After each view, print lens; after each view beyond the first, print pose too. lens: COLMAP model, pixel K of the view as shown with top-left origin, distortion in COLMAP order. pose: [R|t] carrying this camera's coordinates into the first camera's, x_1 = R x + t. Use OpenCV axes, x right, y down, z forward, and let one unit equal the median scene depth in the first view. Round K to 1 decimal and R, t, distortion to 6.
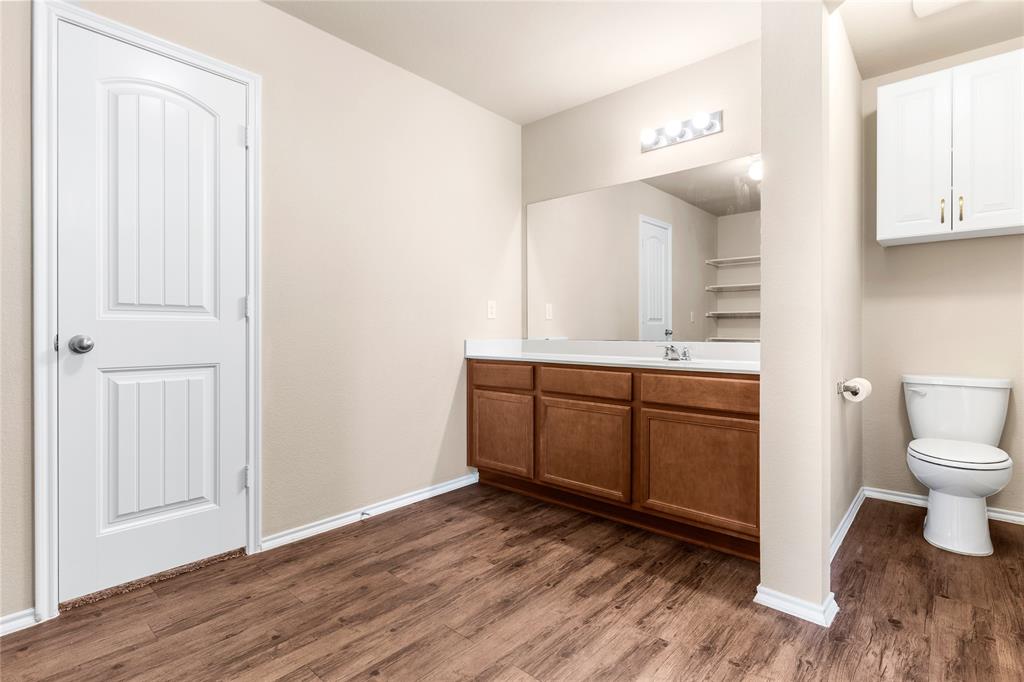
lens RADIAL K [[494.0, 0, 507.4], [0, 494.0, 337.0], [0, 0, 1]] dist [0.006302, 0.000020]
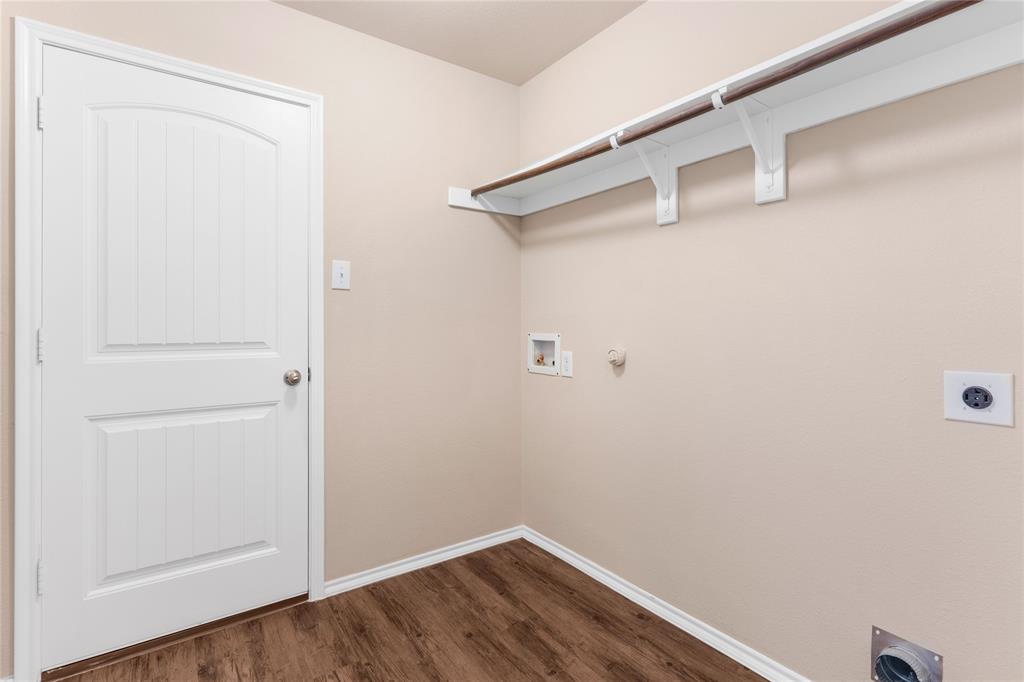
lens RADIAL K [[494.0, 0, 572.3], [0, 494.0, 375.0], [0, 0, 1]] dist [0.006302, 0.000020]
pose [[0.984055, -0.041518, -0.172950, 0.157085], [0.047807, 0.998332, 0.032355, -0.000807], [0.171318, -0.040107, 0.984399, 0.169251]]
